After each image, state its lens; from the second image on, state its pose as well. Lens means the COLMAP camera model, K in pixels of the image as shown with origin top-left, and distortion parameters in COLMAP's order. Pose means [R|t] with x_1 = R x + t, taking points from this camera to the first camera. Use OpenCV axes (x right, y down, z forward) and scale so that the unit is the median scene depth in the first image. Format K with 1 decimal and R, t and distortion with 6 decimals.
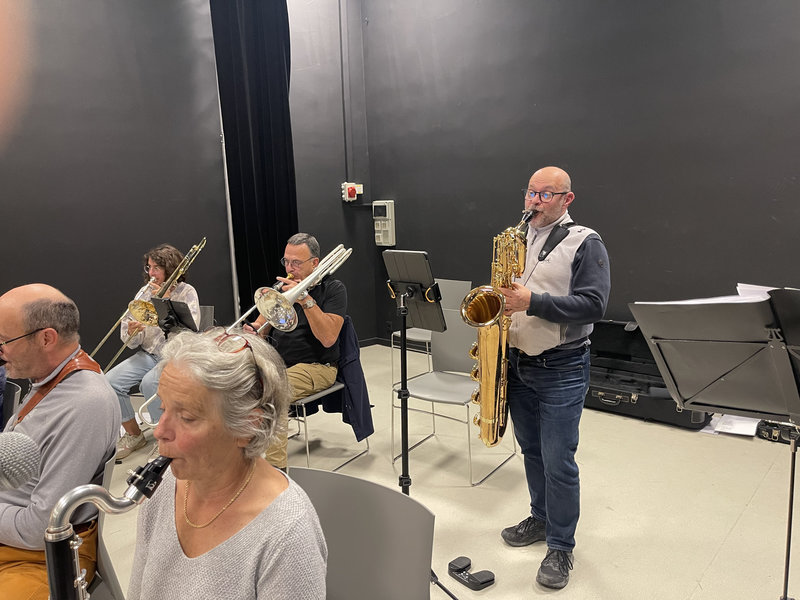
lens RADIAL K [[611.5, 0, 395.5], [0, 611.5, 300.6], [0, 0, 1]] dist [0.081982, -0.111235]
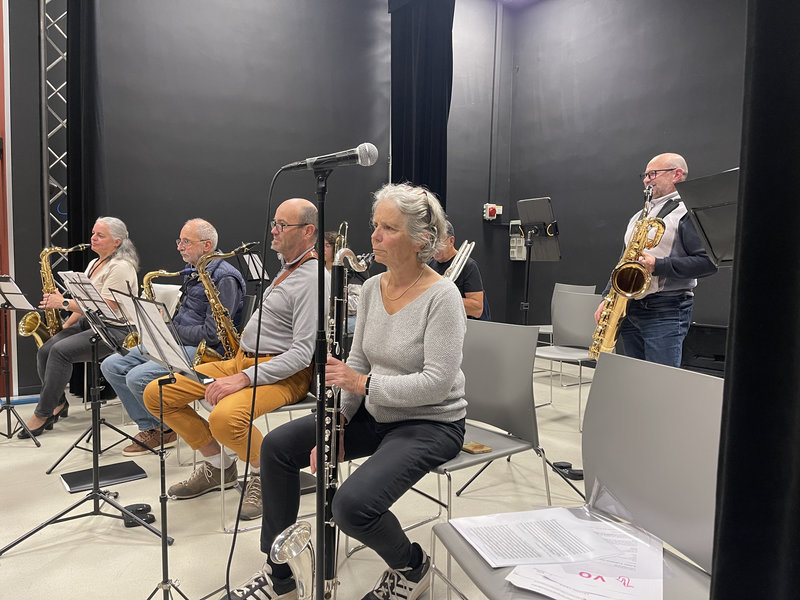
lens RADIAL K [[609.7, 0, 398.3], [0, 609.7, 297.8], [0, 0, 1]] dist [0.071410, -0.094423]
pose [[0.974601, 0.069212, -0.212983, 0.012716], [-0.094083, 0.989586, -0.108936, 0.131390], [0.203225, 0.126208, 0.970964, -0.130554]]
